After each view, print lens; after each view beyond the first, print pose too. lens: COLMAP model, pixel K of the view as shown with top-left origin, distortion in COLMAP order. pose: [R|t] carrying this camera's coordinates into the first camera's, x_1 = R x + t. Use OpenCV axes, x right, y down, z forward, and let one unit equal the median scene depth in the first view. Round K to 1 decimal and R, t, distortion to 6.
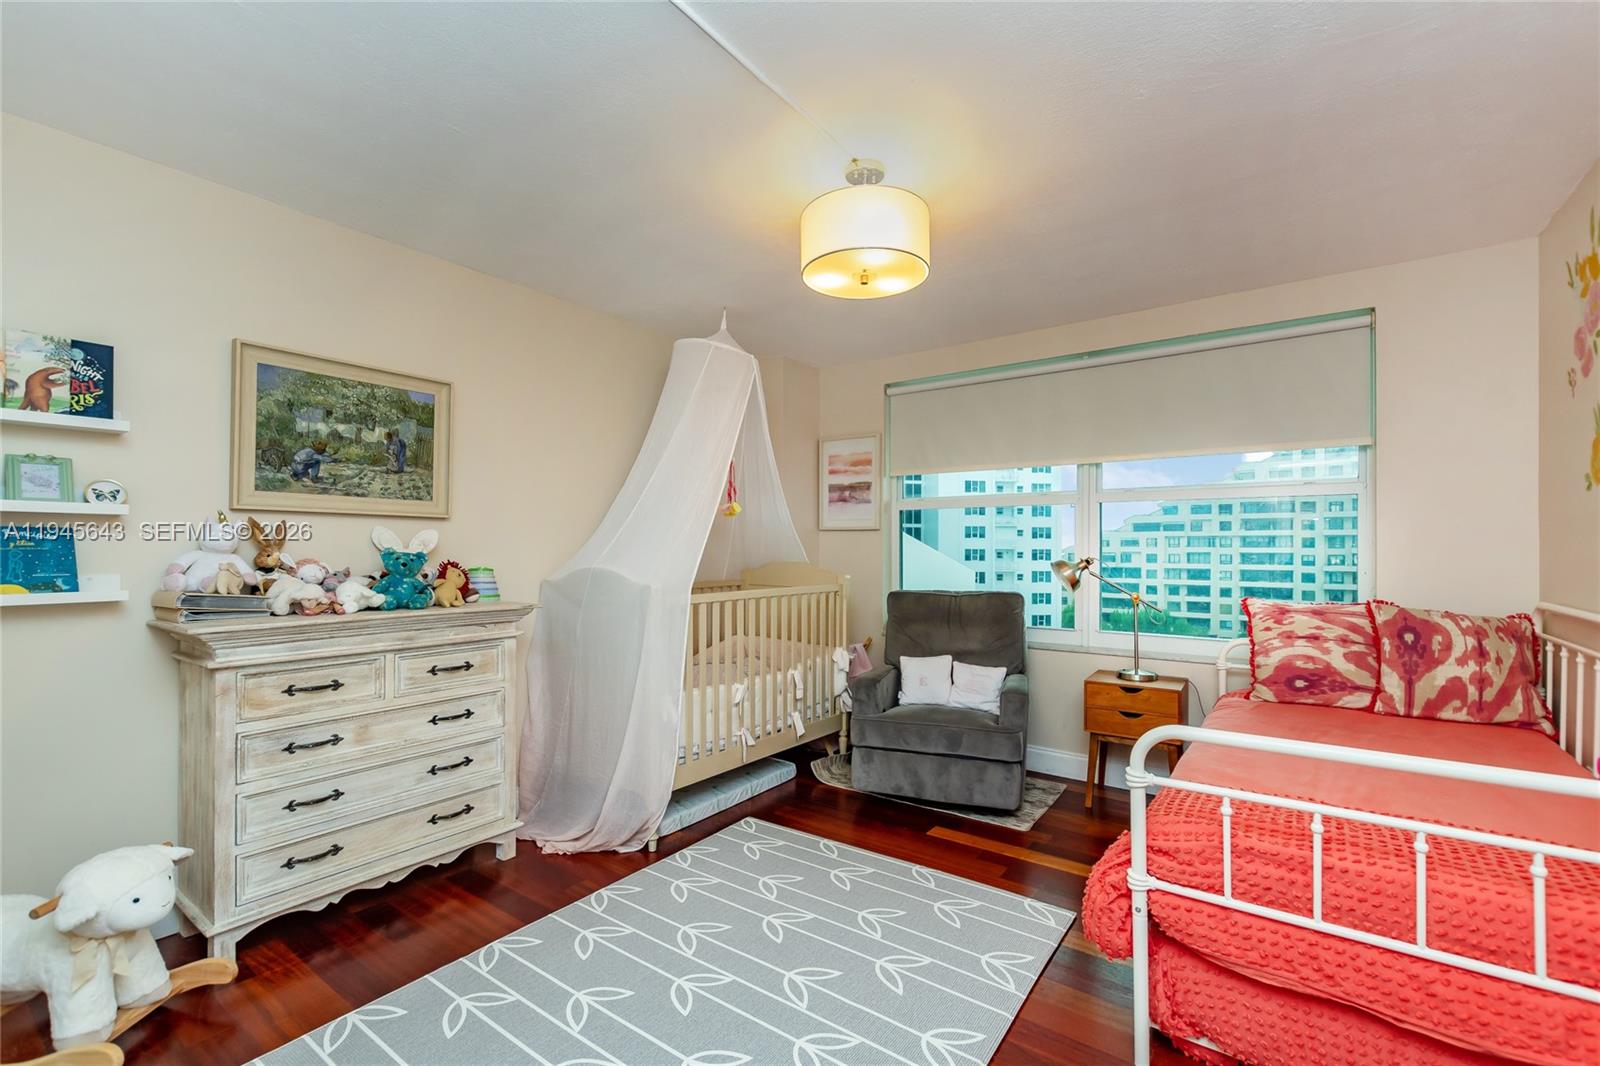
lens RADIAL K [[698.0, 0, 798.9], [0, 698.0, 550.1], [0, 0, 1]] dist [0.001592, -0.004402]
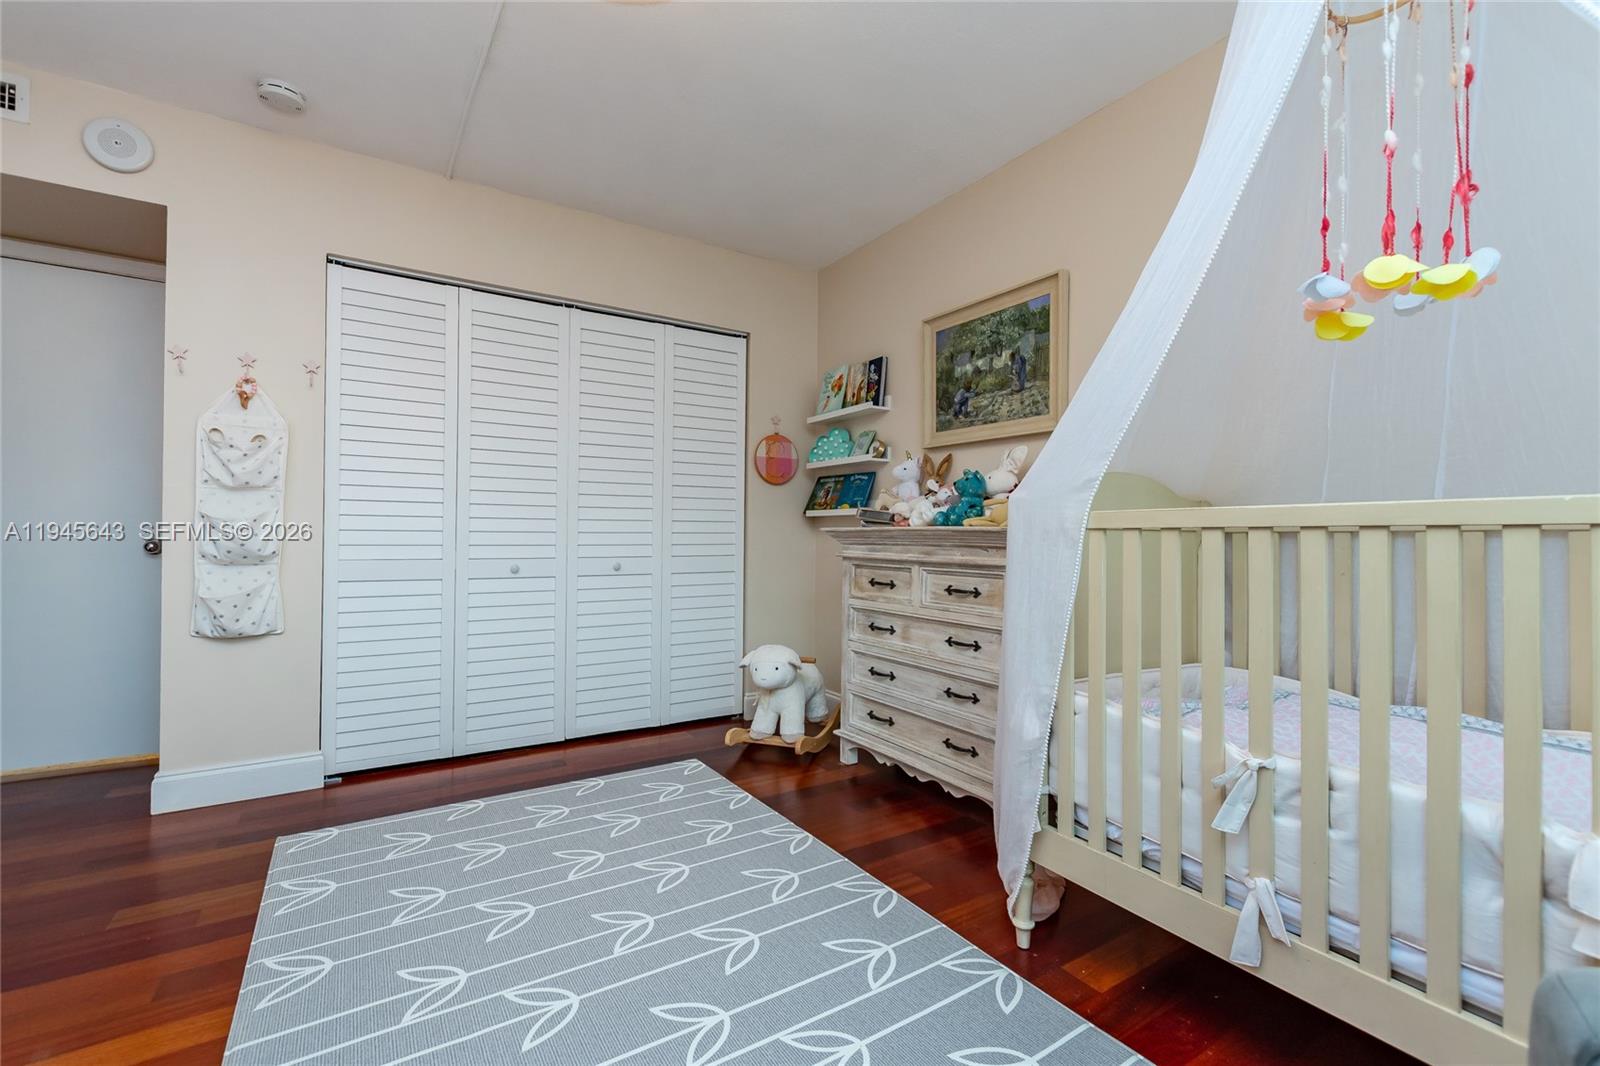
lens RADIAL K [[686.6, 0, 800.9], [0, 686.6, 530.7], [0, 0, 1]] dist [0.009118, -0.004566]
pose [[-0.360196, -0.010299, -0.932820, 0.448567], [-0.013642, 0.999890, -0.005772, 0.097893], [0.932777, 0.010647, -0.360297, 1.150190]]
